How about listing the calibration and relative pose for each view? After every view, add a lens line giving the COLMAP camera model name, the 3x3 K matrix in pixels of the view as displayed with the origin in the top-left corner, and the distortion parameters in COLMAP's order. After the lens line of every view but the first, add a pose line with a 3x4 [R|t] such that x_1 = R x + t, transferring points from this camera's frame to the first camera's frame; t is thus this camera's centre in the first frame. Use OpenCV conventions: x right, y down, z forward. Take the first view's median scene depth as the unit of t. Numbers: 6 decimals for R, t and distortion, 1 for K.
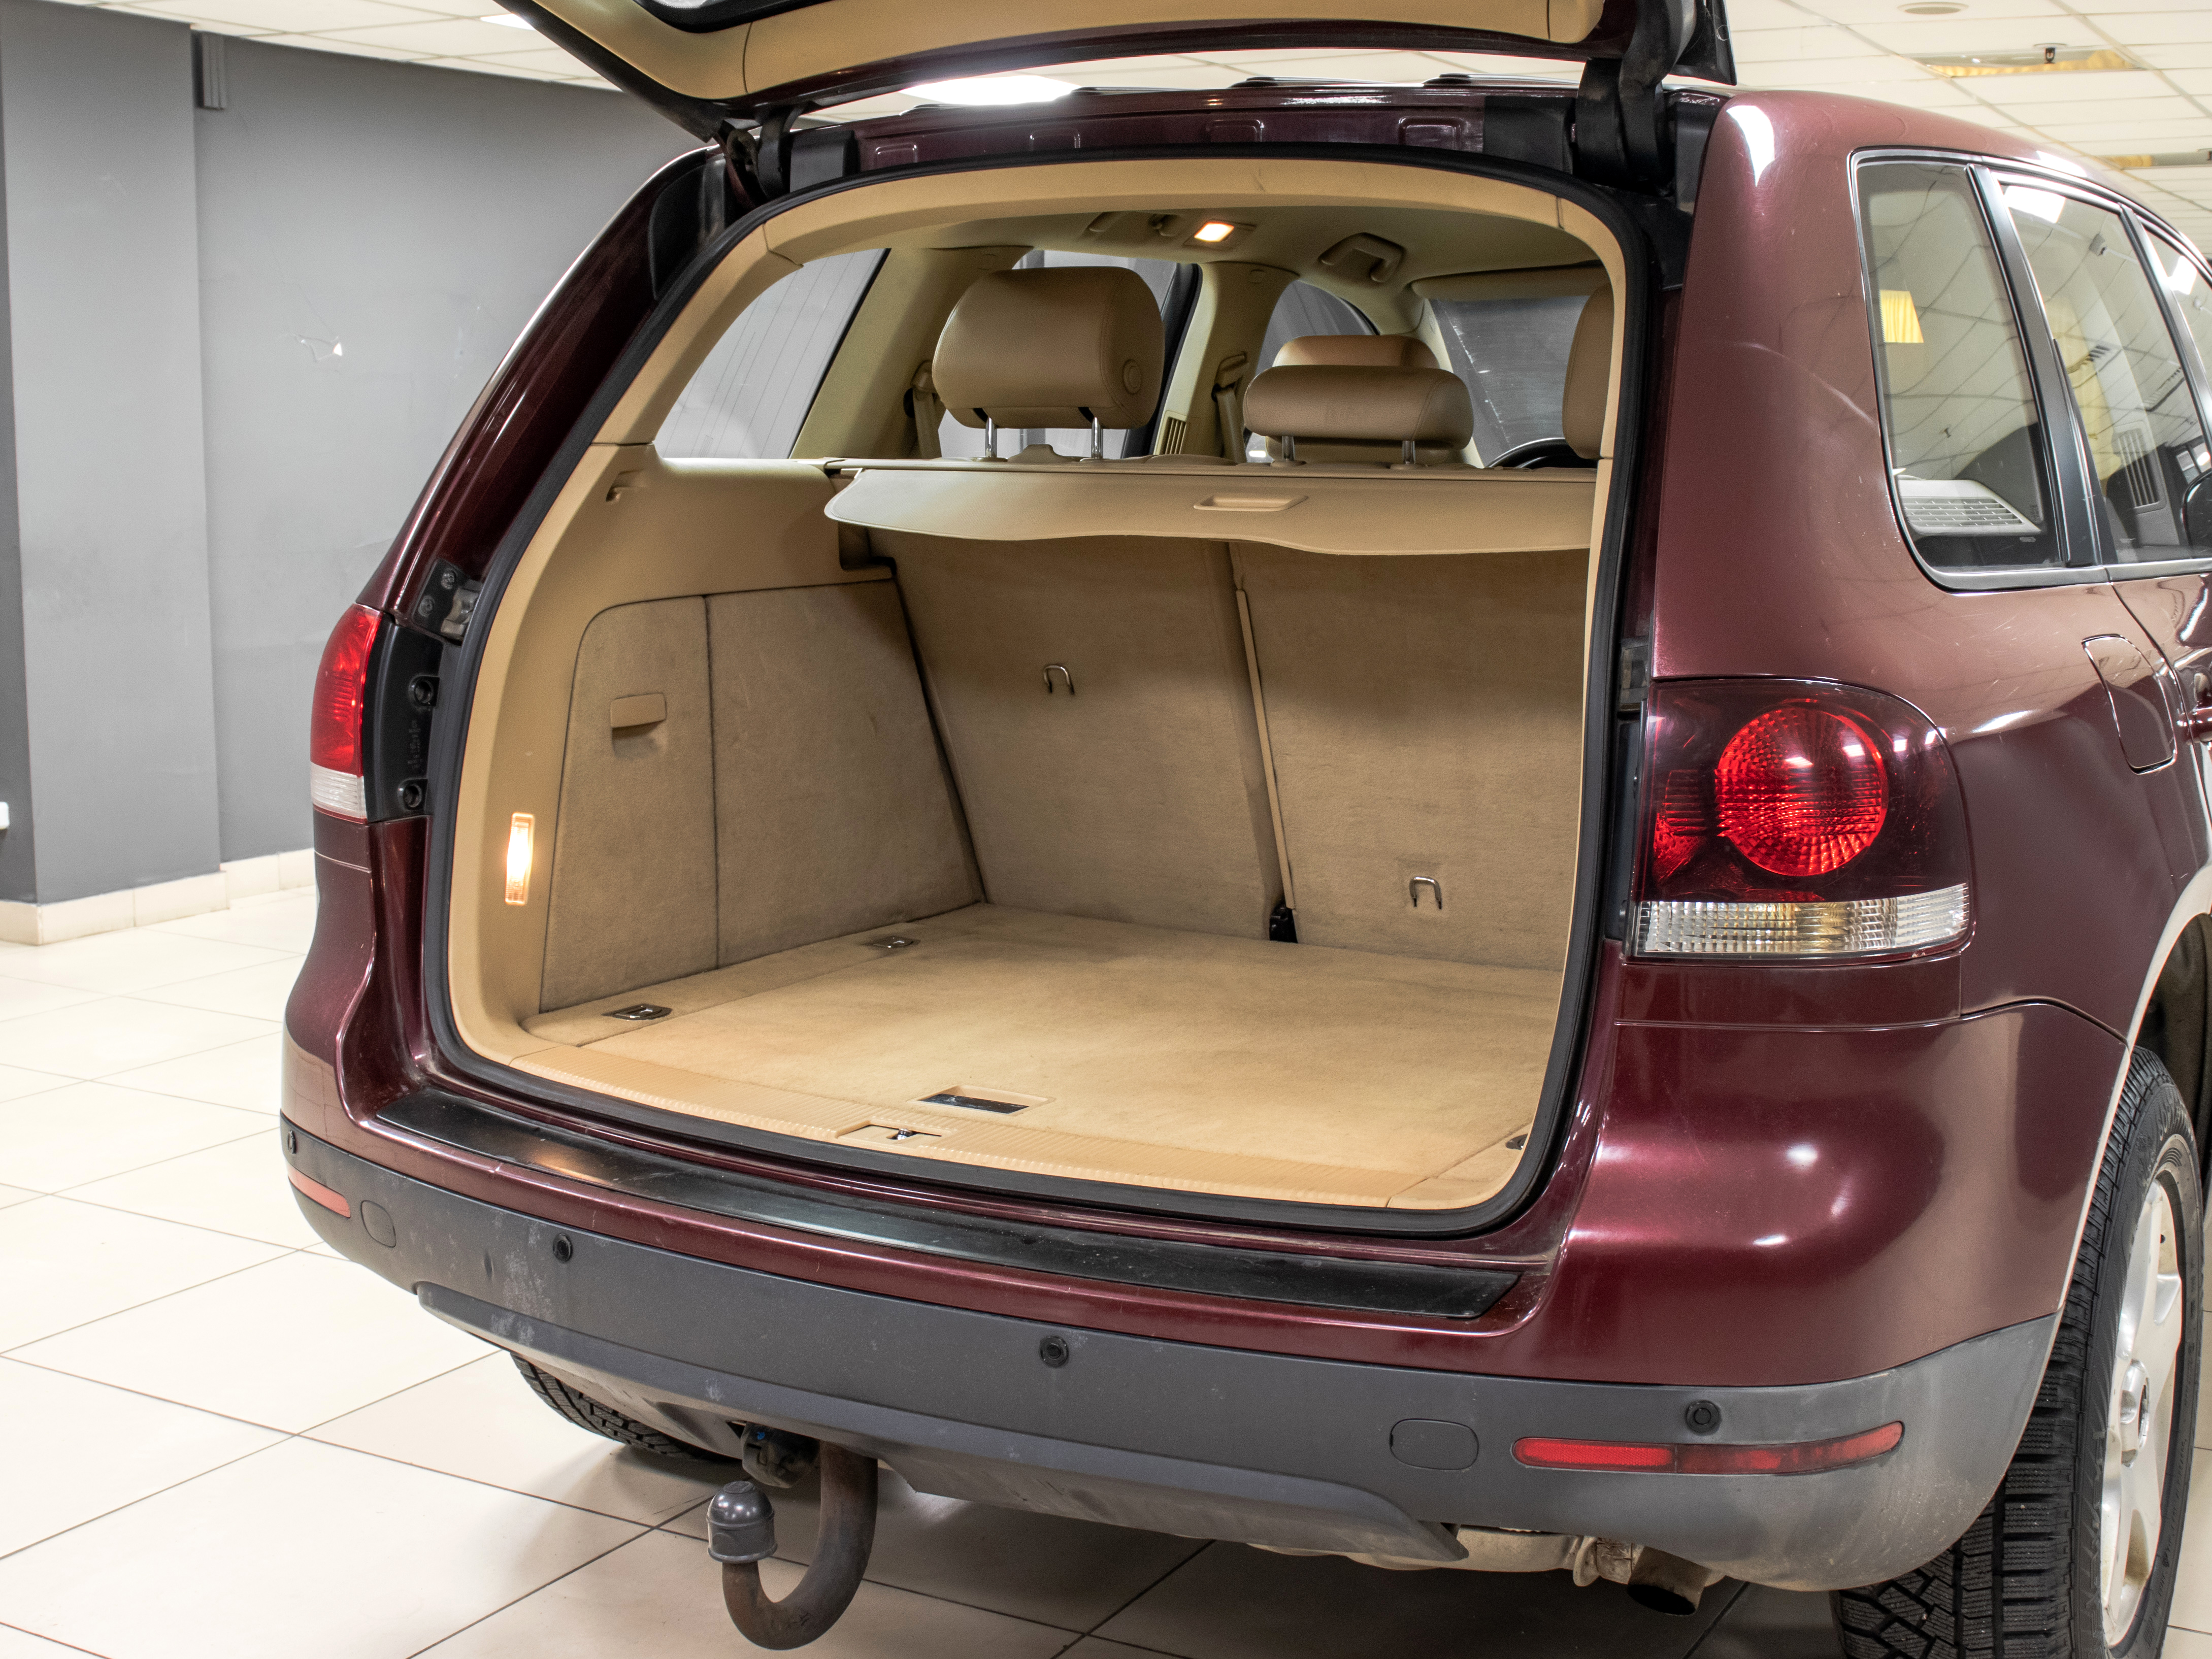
lens RADIAL K [[2809.9, 0, 1106.0], [0, 2809.9, 829.5], [0, 0, 1]] dist [-0.079990, -0.023870]
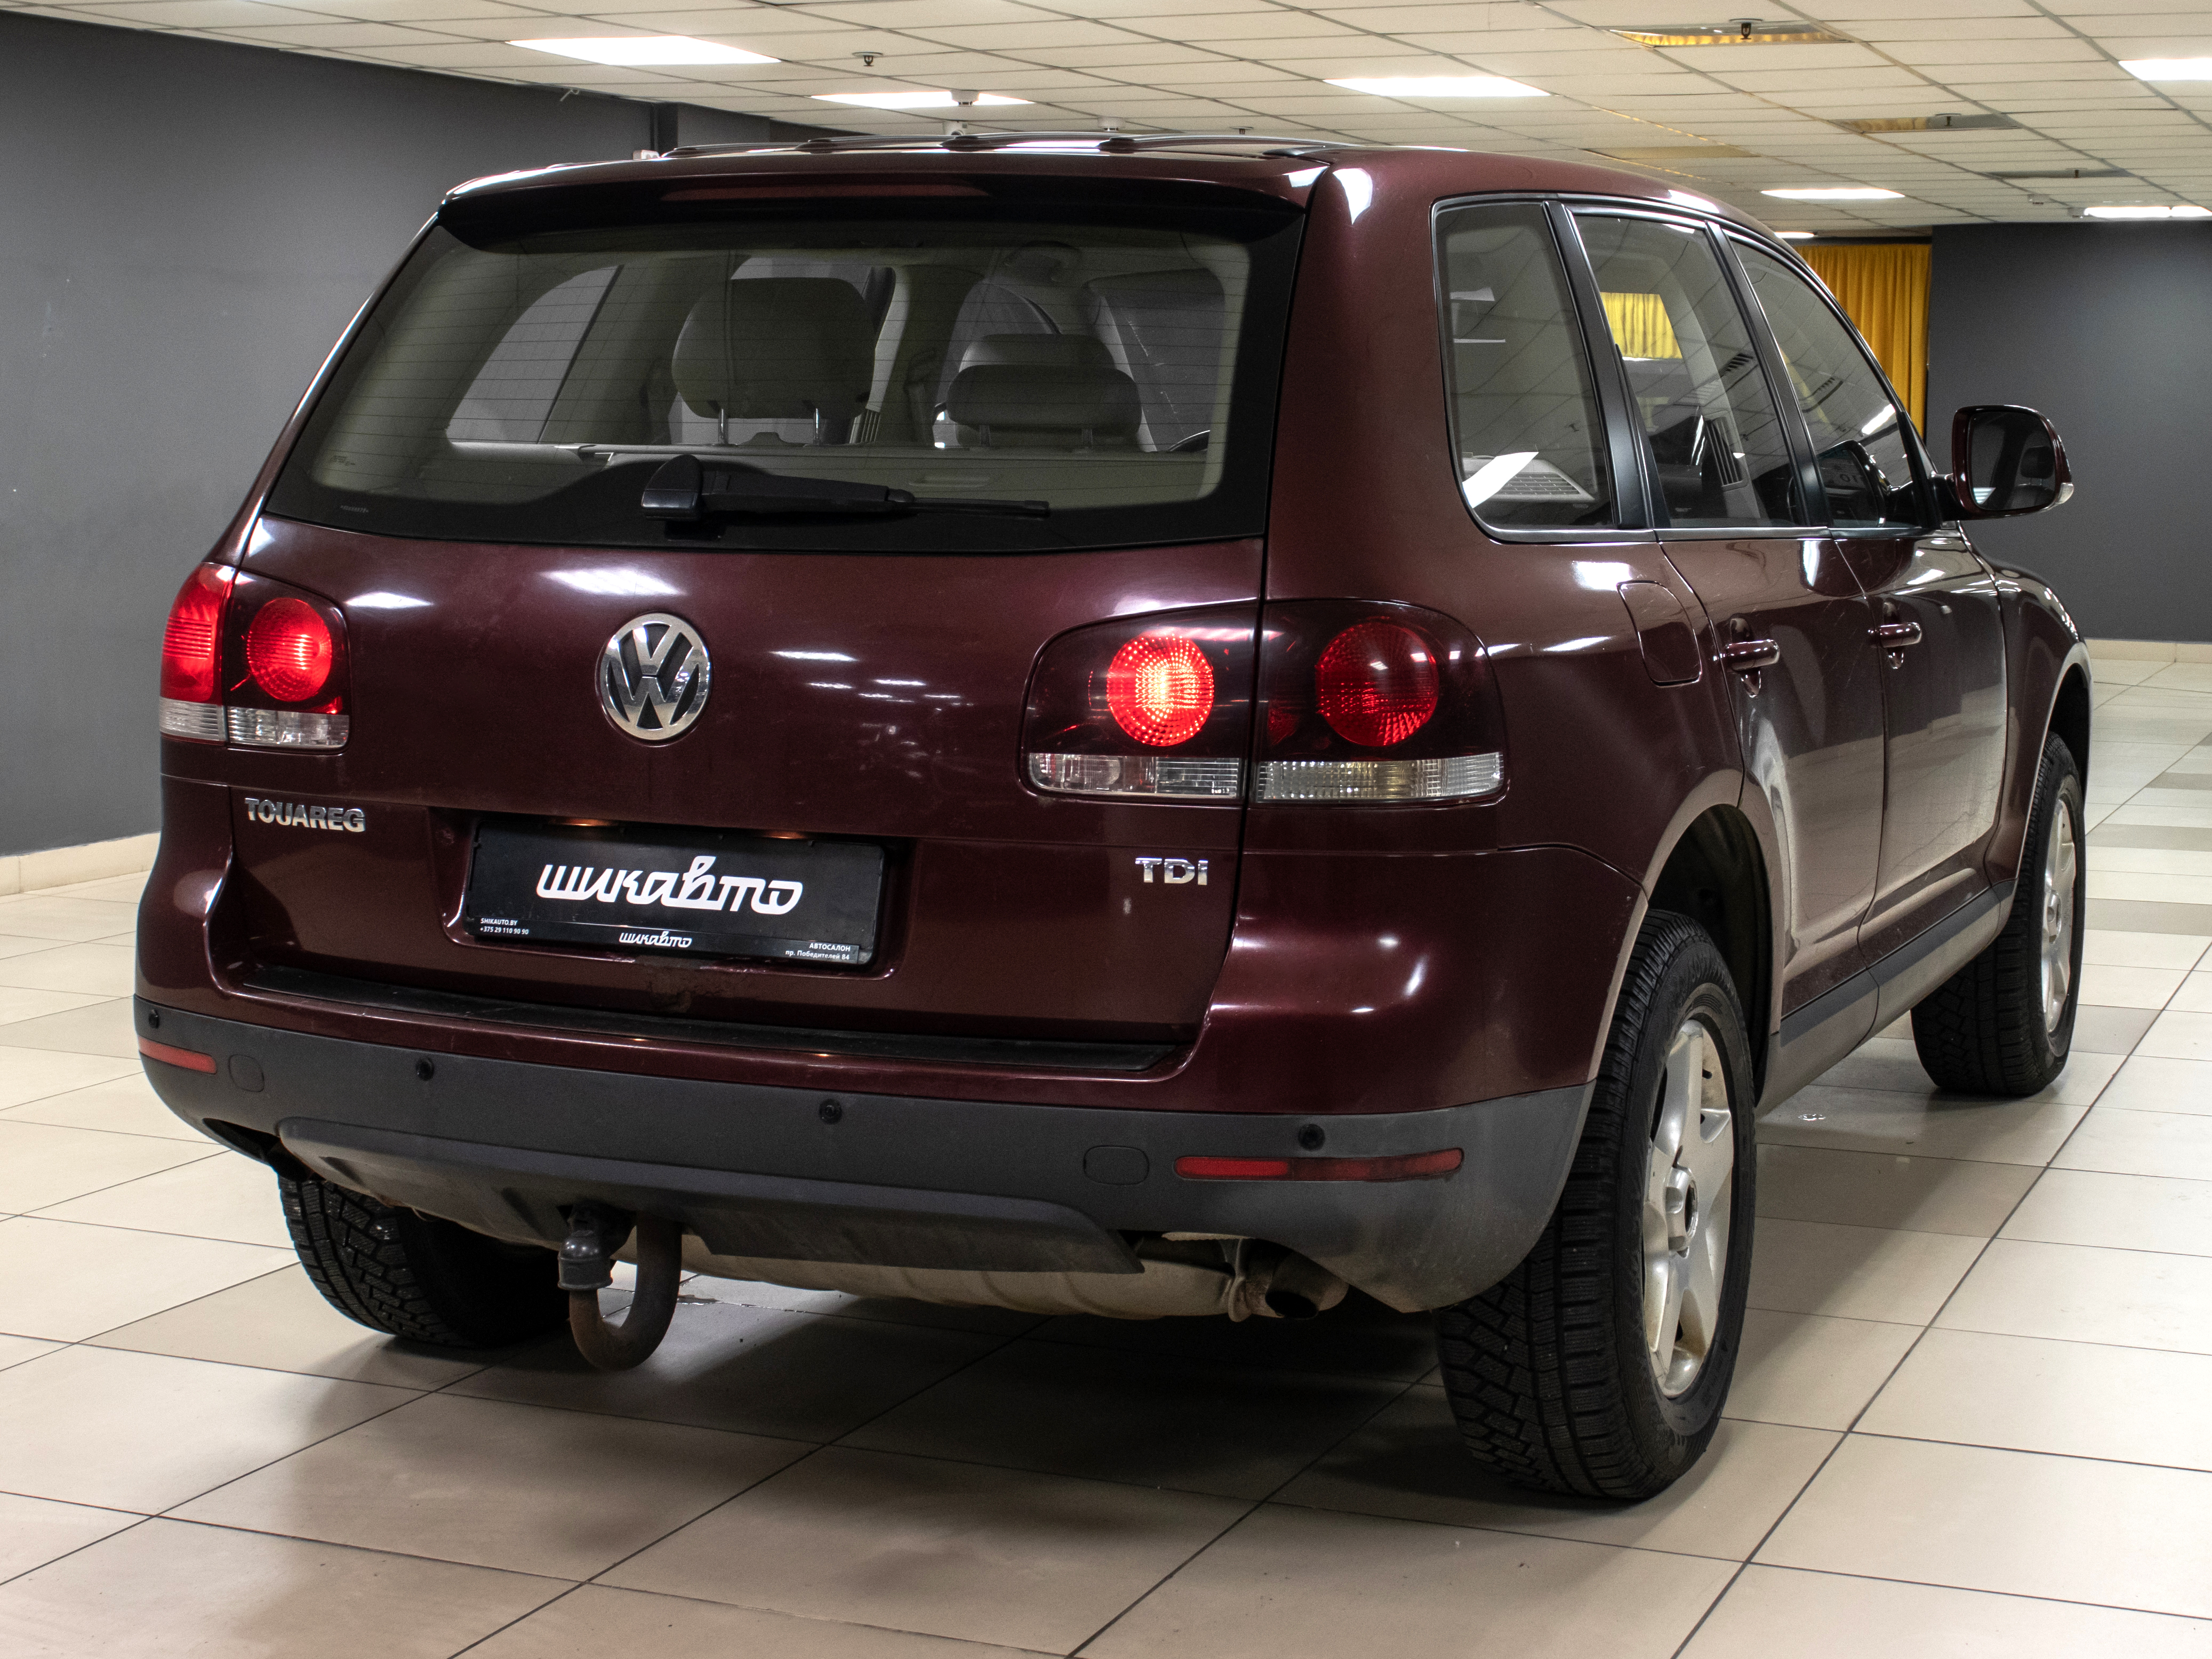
lens RADIAL K [[3613.6, 0, 1106.0], [0, 3613.6, 829.5], [0, 0, 1]] dist [0.007788, 0.156312]
pose [[0.993711, -0.009429, 0.111575, -0.069816], [0.012684, 0.999513, -0.028494, 0.091613], [-0.111252, 0.029730, 0.993347, -0.635907]]
